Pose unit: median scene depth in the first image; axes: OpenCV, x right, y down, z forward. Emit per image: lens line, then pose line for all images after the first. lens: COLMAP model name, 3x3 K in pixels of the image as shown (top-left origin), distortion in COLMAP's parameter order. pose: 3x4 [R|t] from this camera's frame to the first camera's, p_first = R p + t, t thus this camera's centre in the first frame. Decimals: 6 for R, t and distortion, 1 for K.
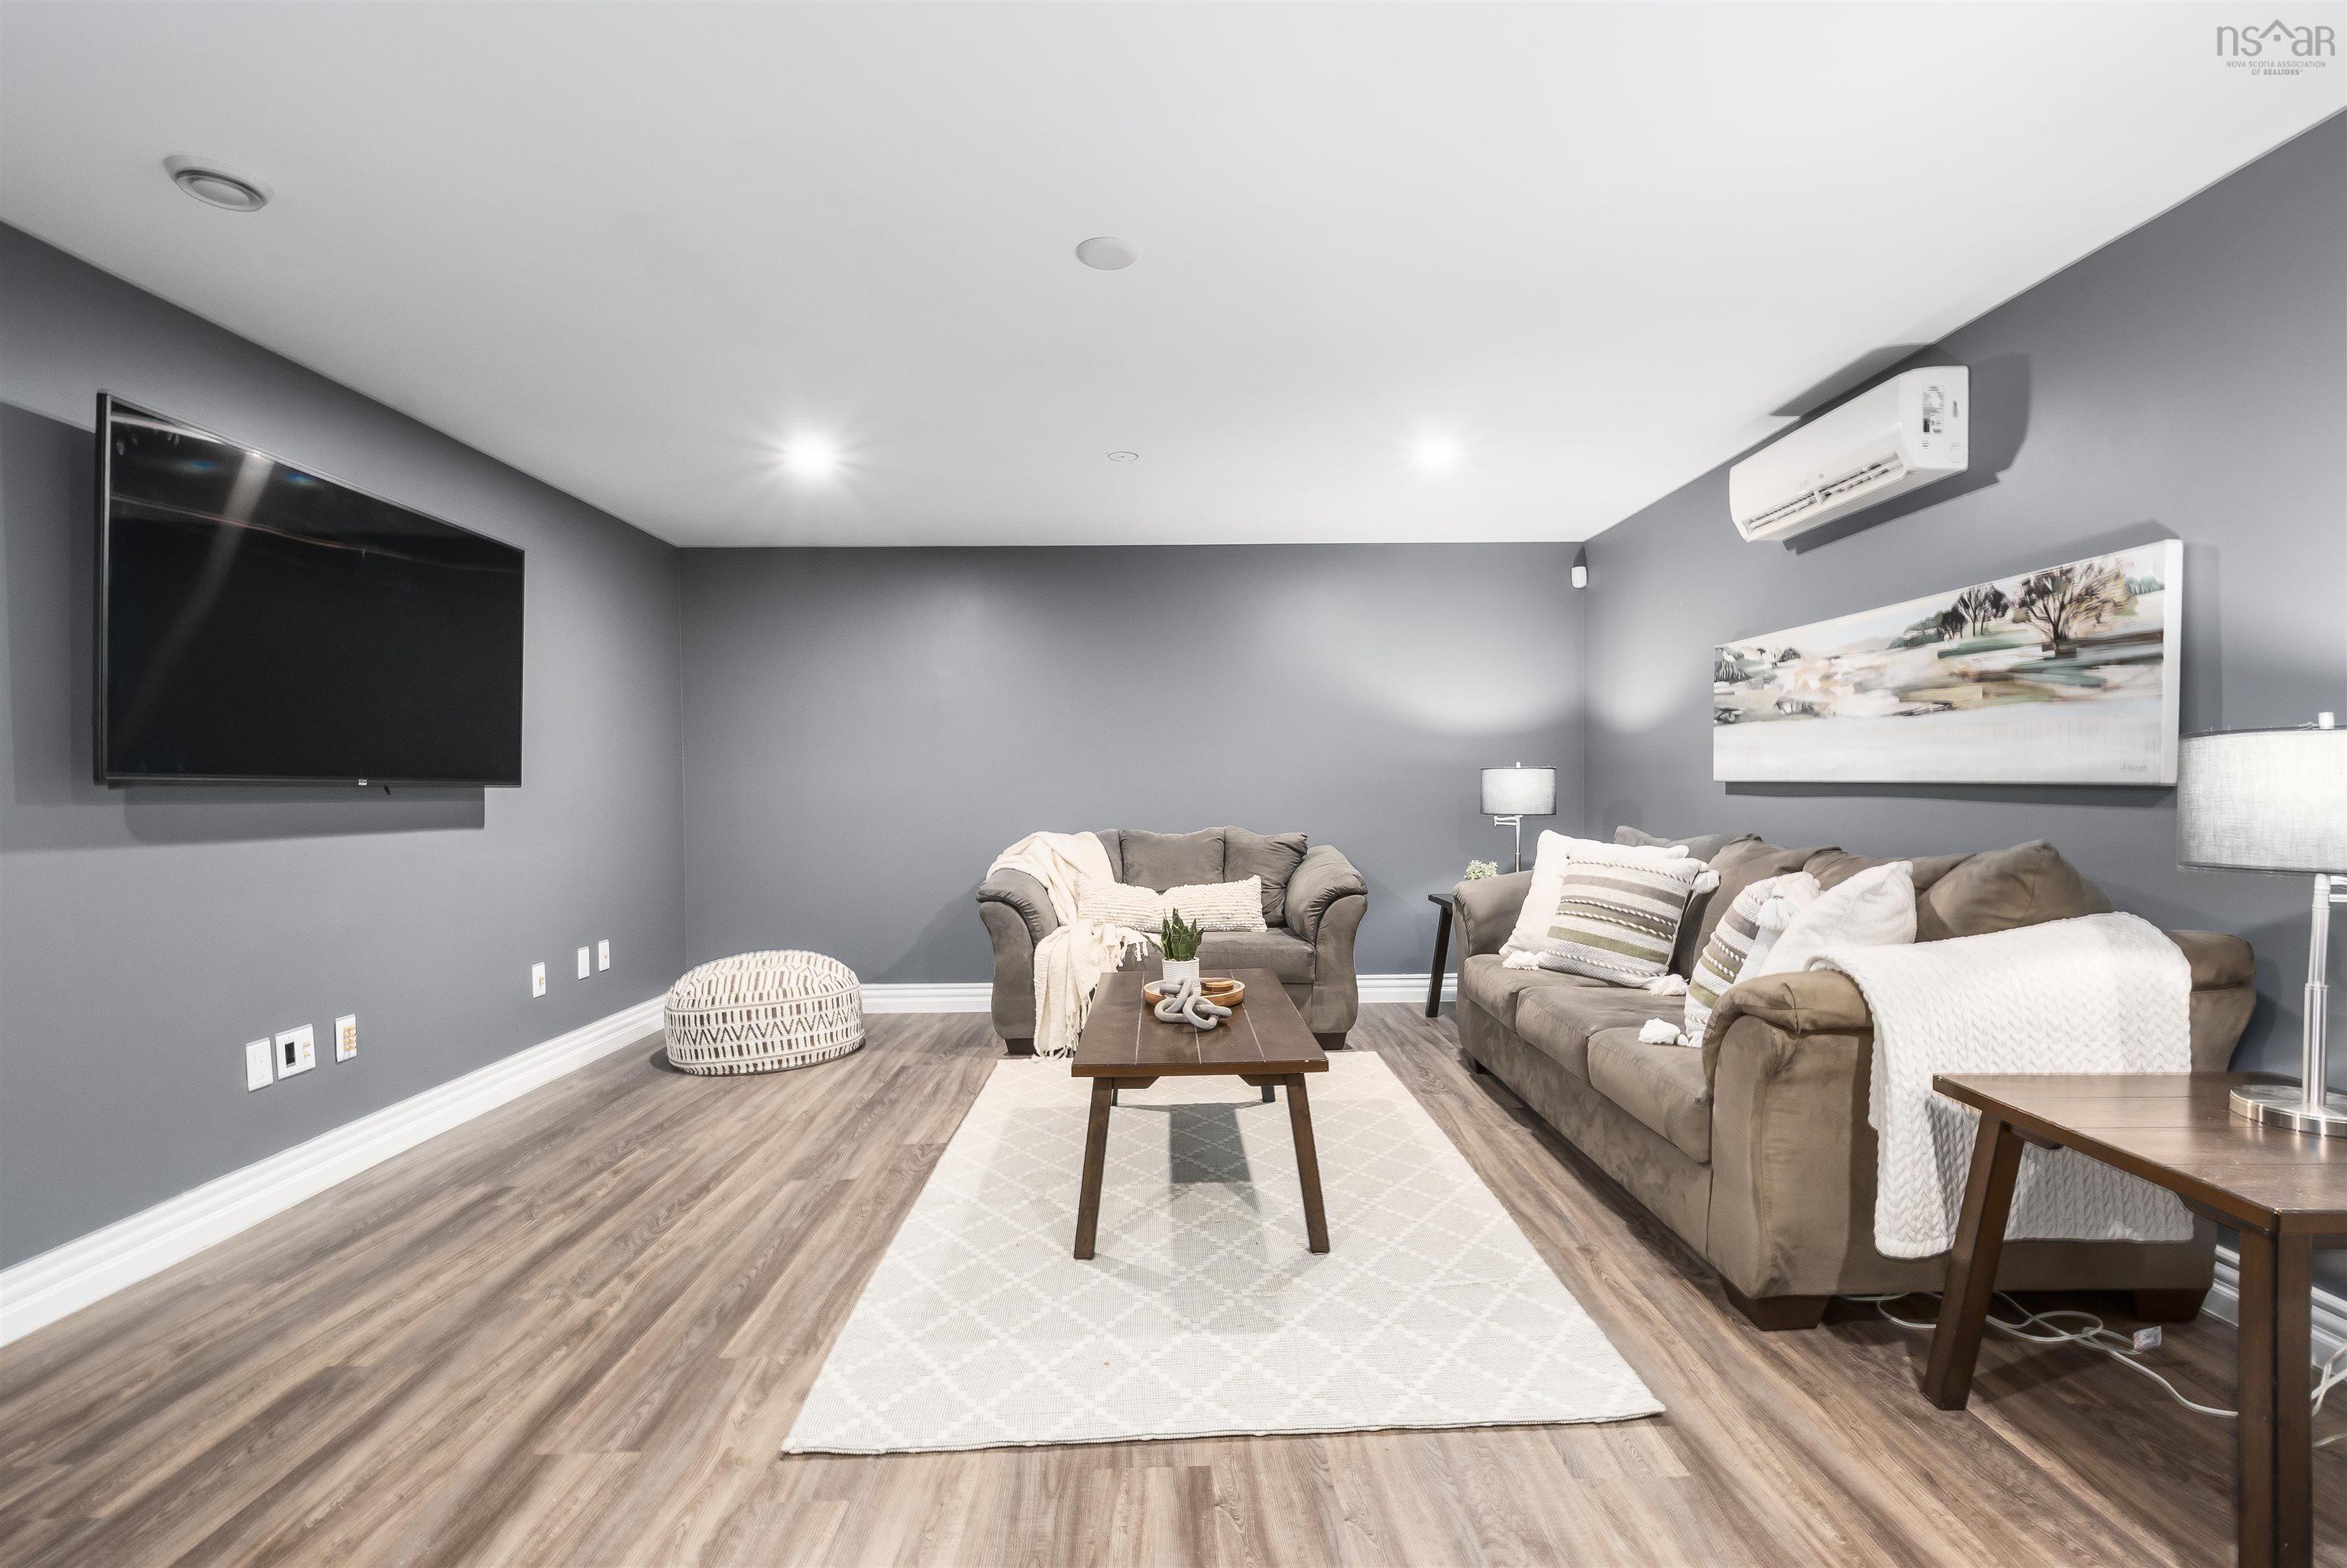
lens RADIAL K [[1033.0, 0, 1179.0], [0, 1033.0, 803.6], [0, 0, 1]] dist [0.018125, -0.016393]
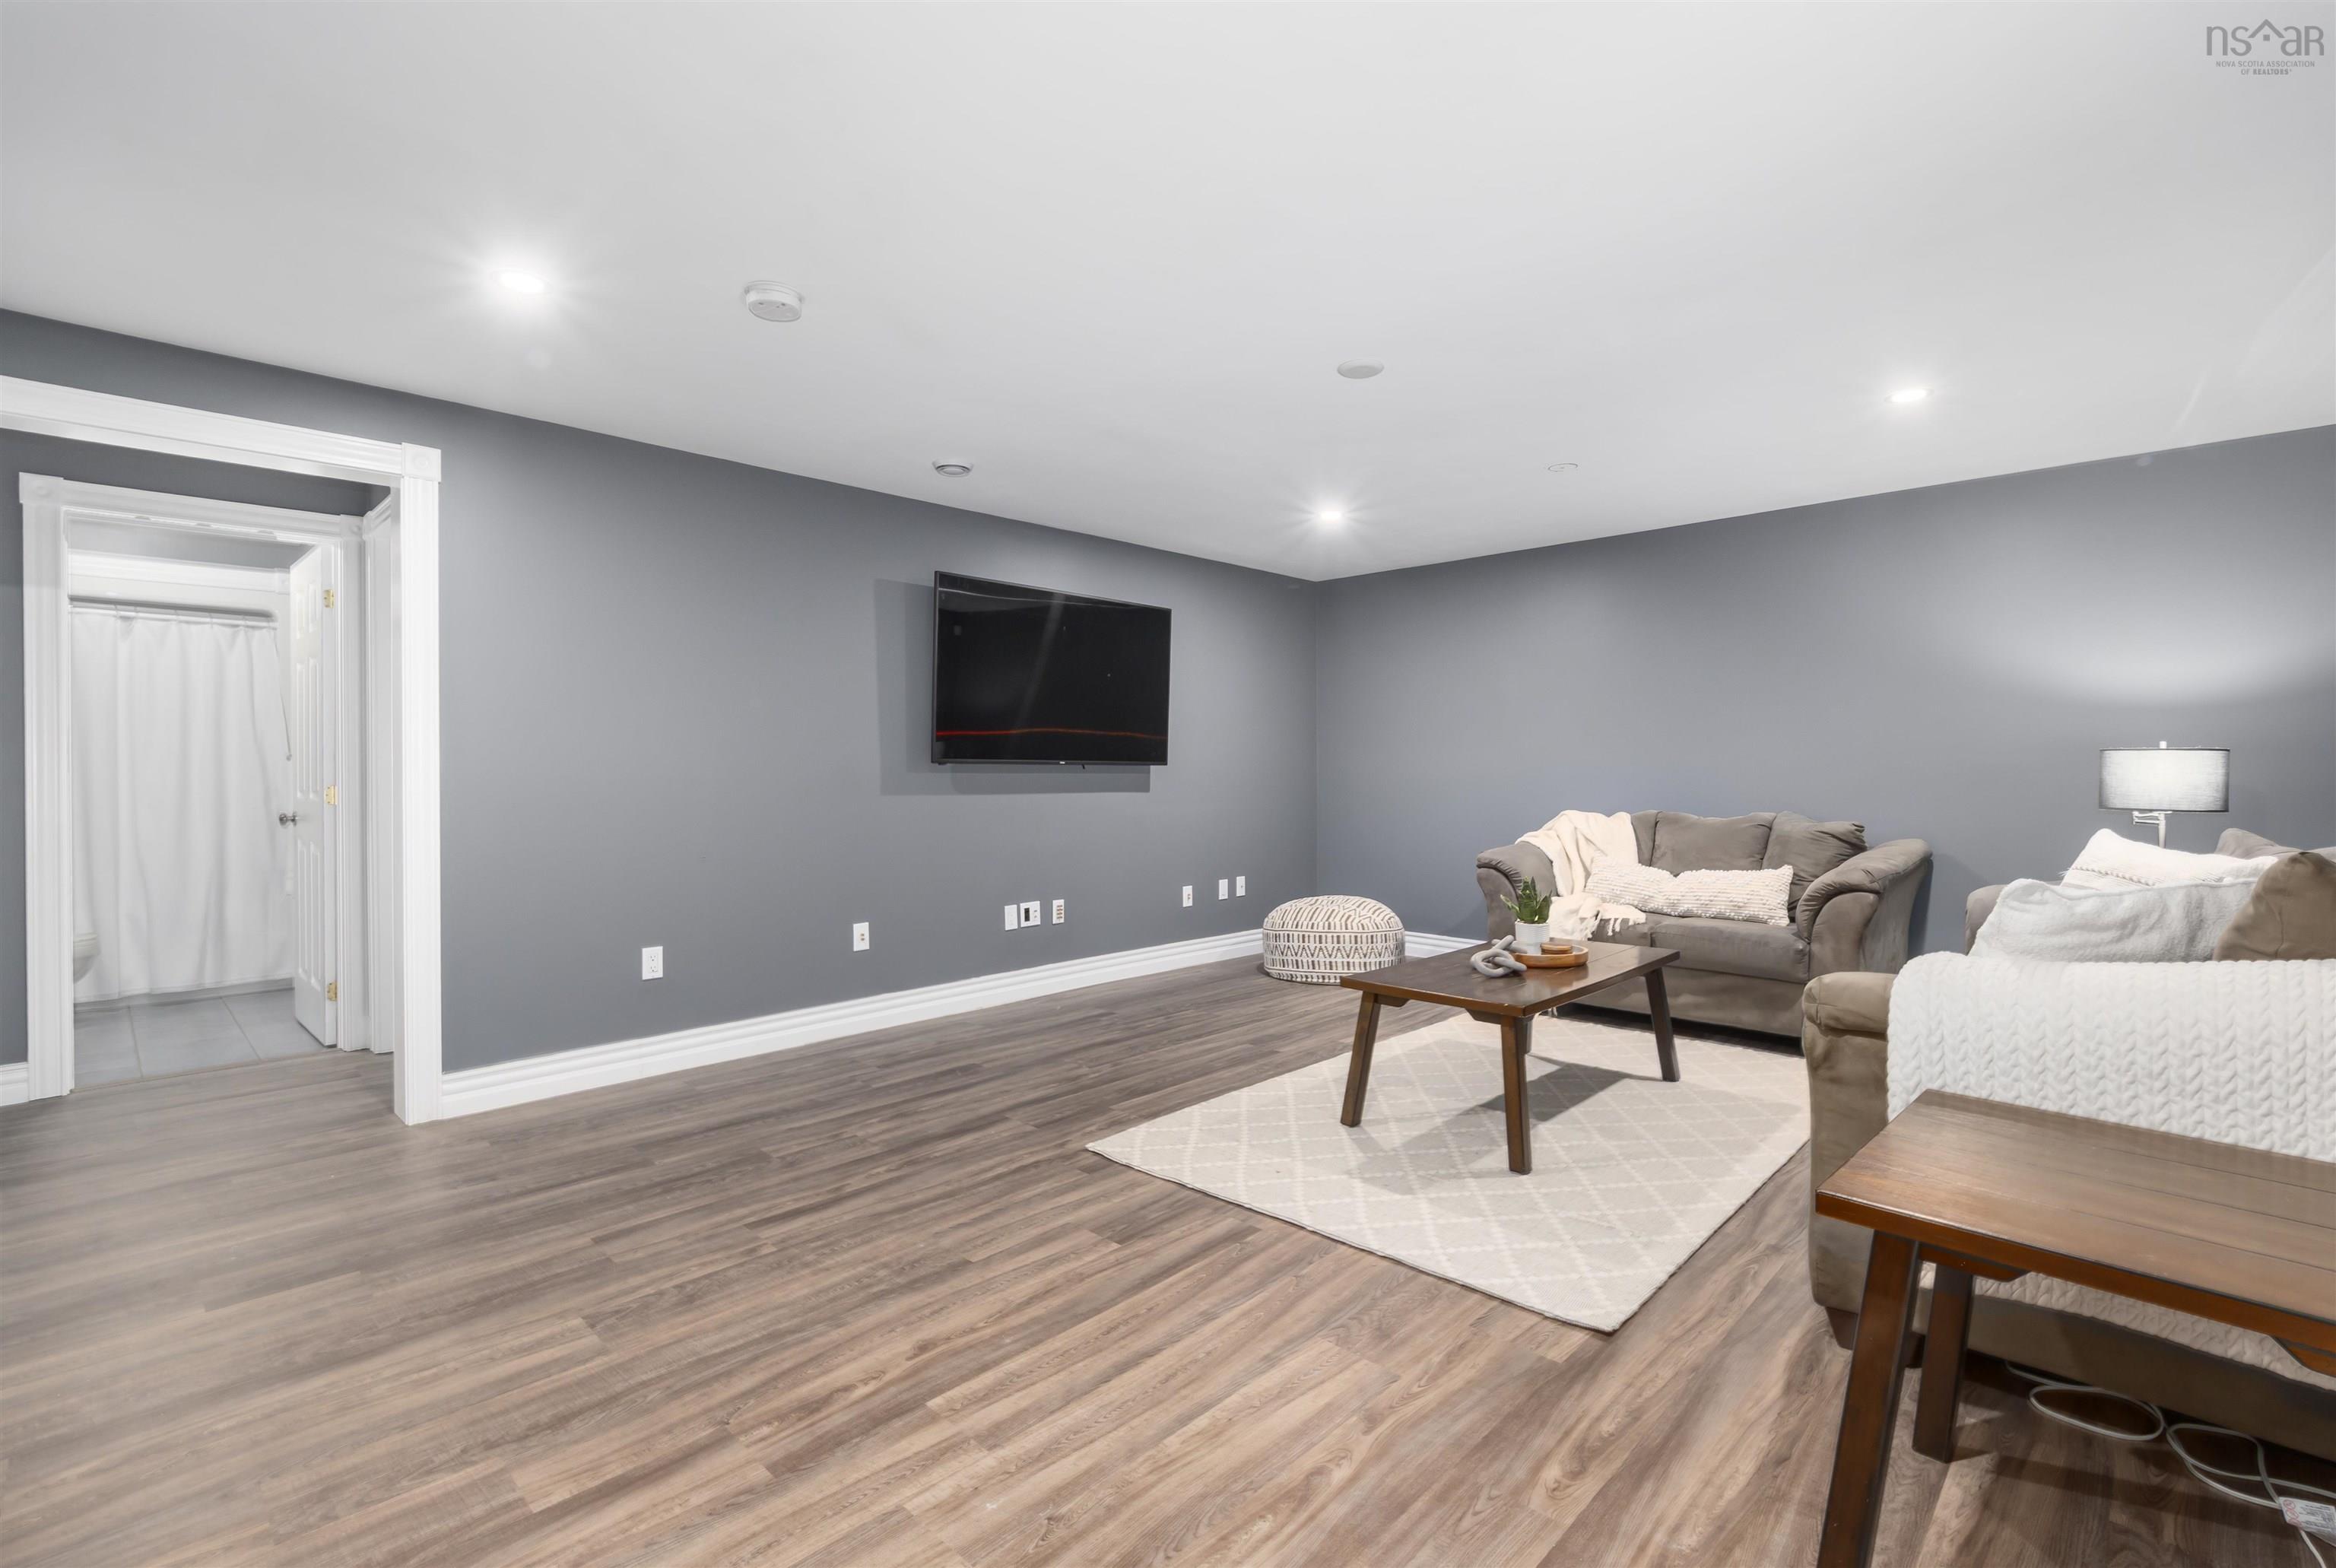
lens RADIAL K [[1040.7, 0, 1168.0], [0, 1040.7, 784.0], [0, 0, 1]] dist [-0.001026, -0.000645]
pose [[0.700575, 0.018879, -0.713329, 0.593866], [-0.017503, 0.999804, 0.009270, -0.003695], [0.713364, 0.005991, 0.700768, -0.082008]]
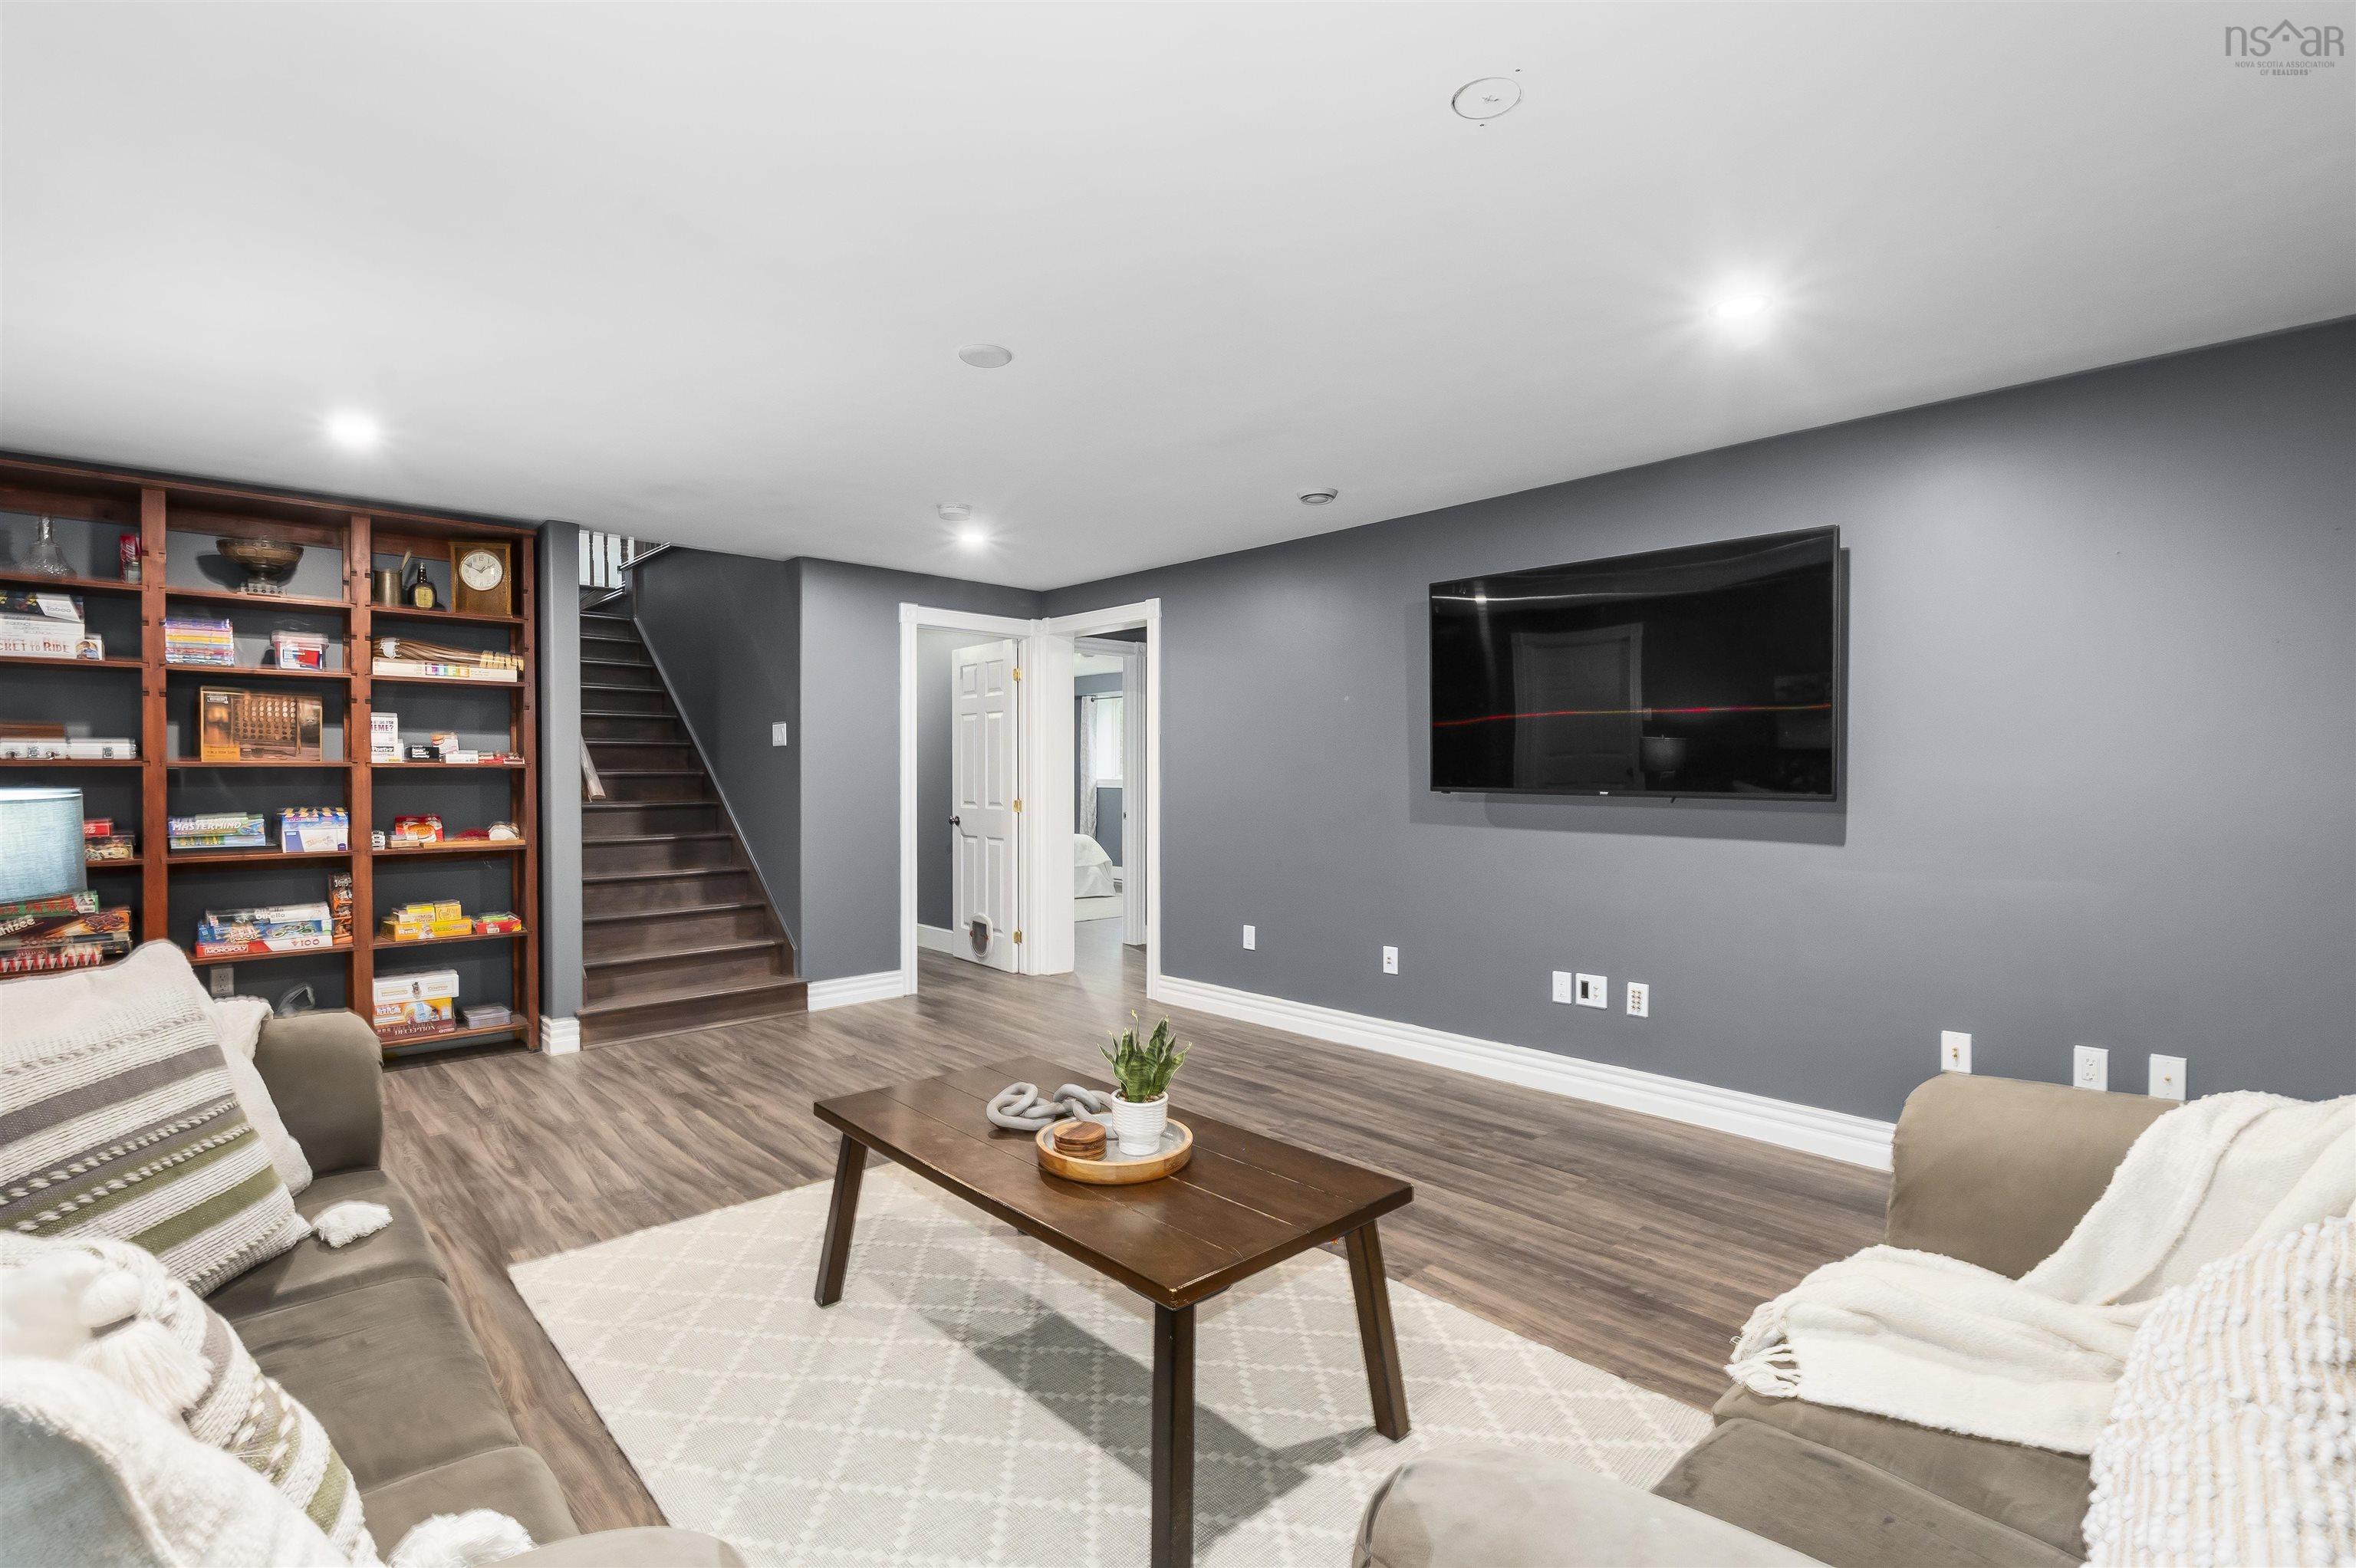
lens RADIAL K [[1060.3, 0, 1176.9], [0, 1060.3, 773.8], [0, 0, 1]] dist [0.000475, 0.000061]
pose [[-0.738979, 0.011928, -0.673623, 0.483798], [-0.007353, 0.999641, 0.025768, -0.075917], [0.673688, 0.023996, -0.738626, 1.693118]]
